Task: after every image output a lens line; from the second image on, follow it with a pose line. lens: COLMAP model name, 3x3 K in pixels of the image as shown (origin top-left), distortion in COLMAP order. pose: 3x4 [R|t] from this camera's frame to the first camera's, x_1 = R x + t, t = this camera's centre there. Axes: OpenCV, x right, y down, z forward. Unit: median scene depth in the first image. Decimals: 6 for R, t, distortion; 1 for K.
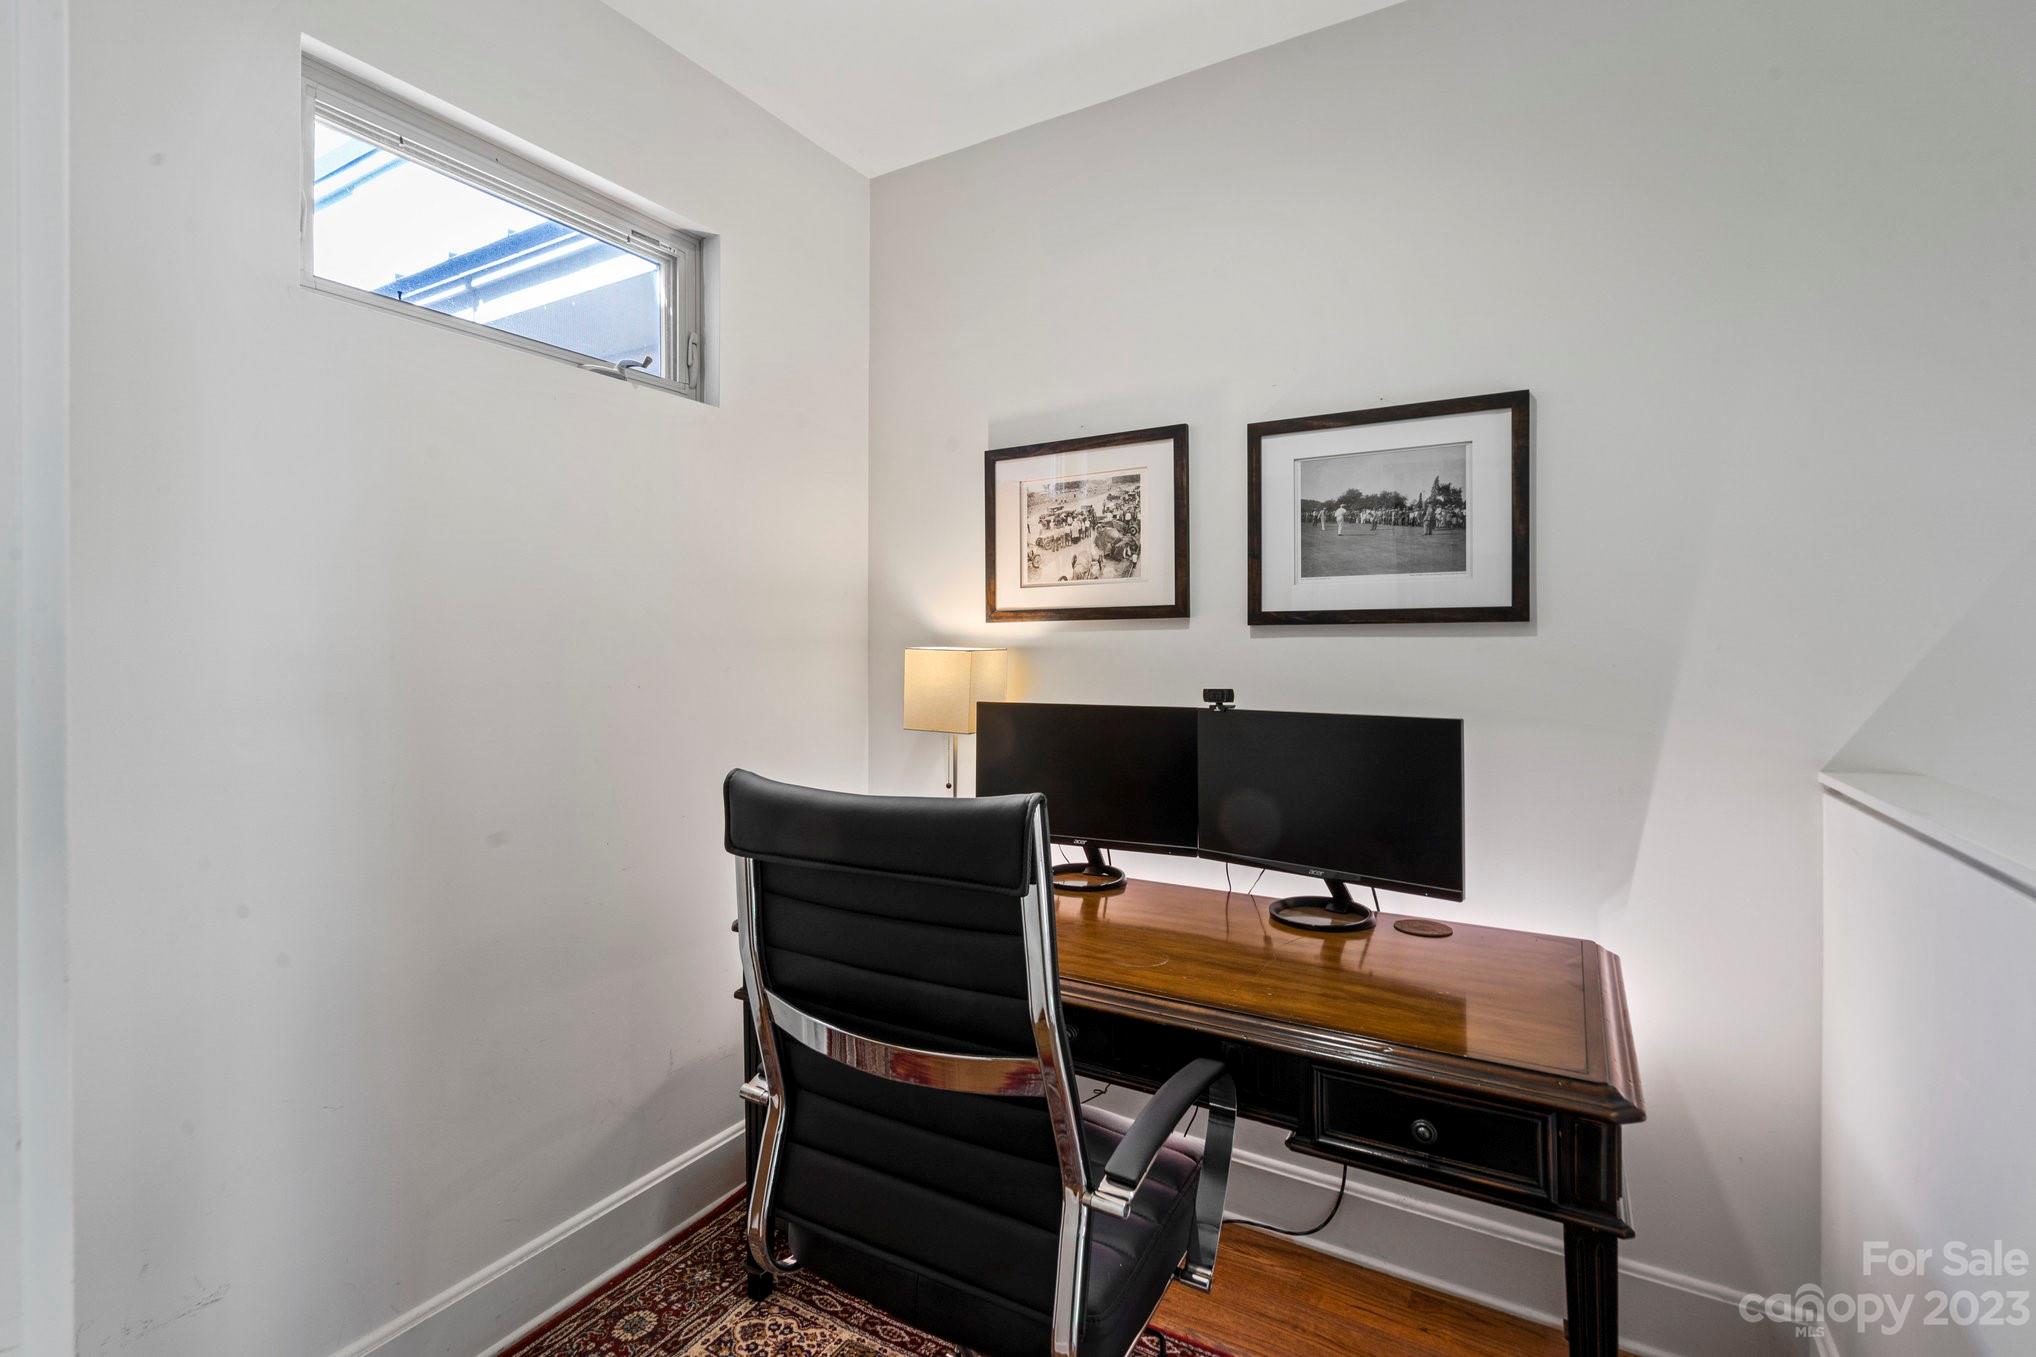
lens RADIAL K [[943.8, 0, 1015.0], [0, 943.8, 657.7], [0, 0, 1]] dist [-0.002082, 0.000443]
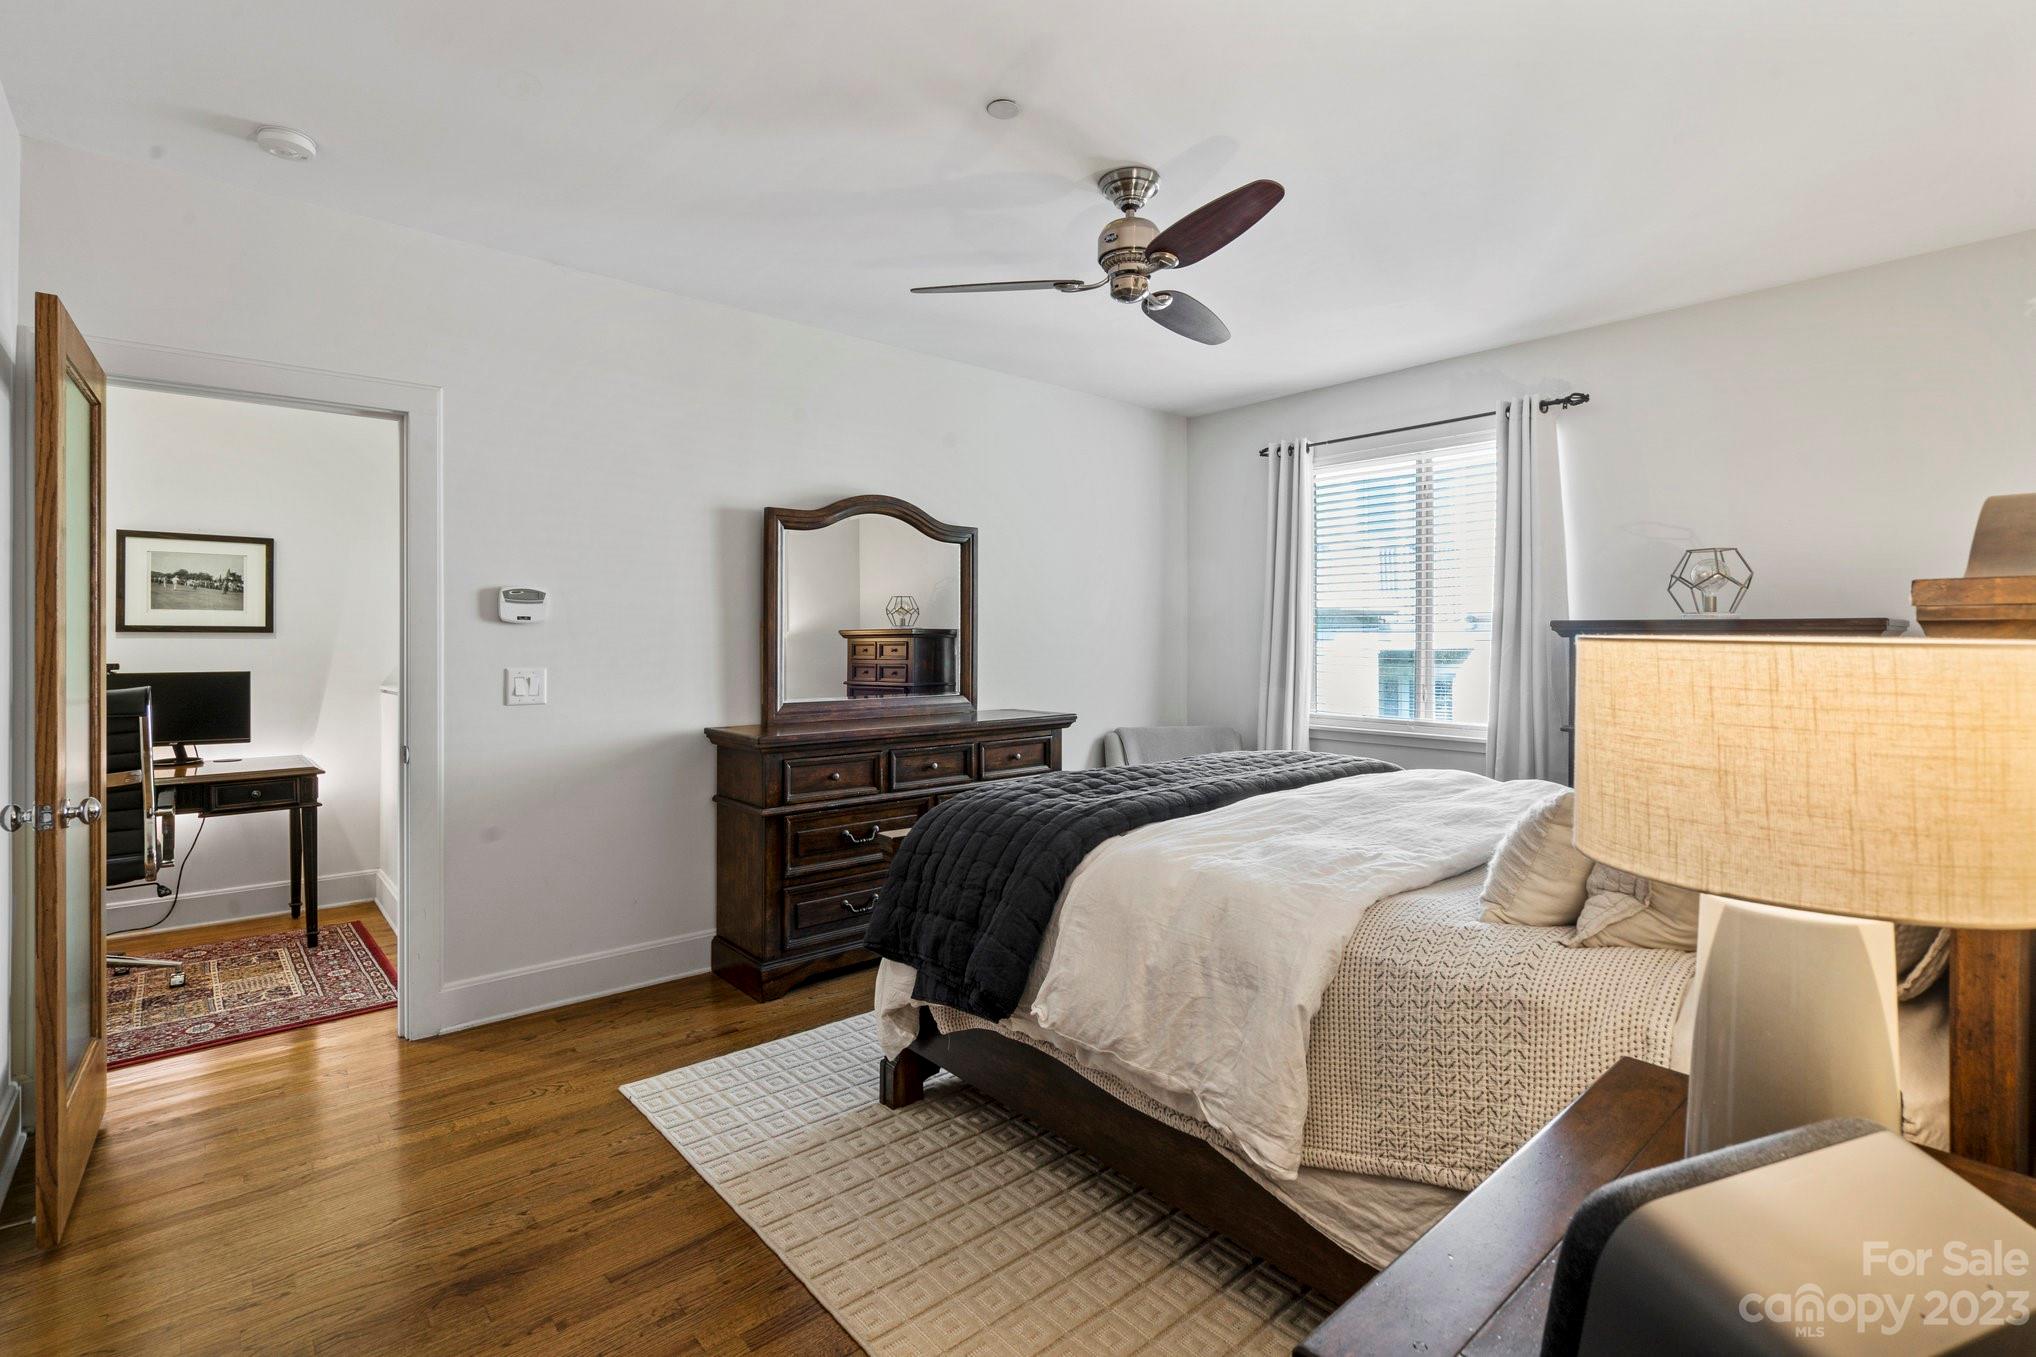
lens RADIAL K [[943.8, 0, 992.1], [0, 943.8, 631.4], [0, 0, 1]] dist [-0.002082, 0.000443]
pose [[0.338472, 0.003370, 0.940970, -1.084299], [-0.004517, 0.999988, -0.001956, -0.043626], [-0.940965, -0.003588, 0.338484, -1.526517]]
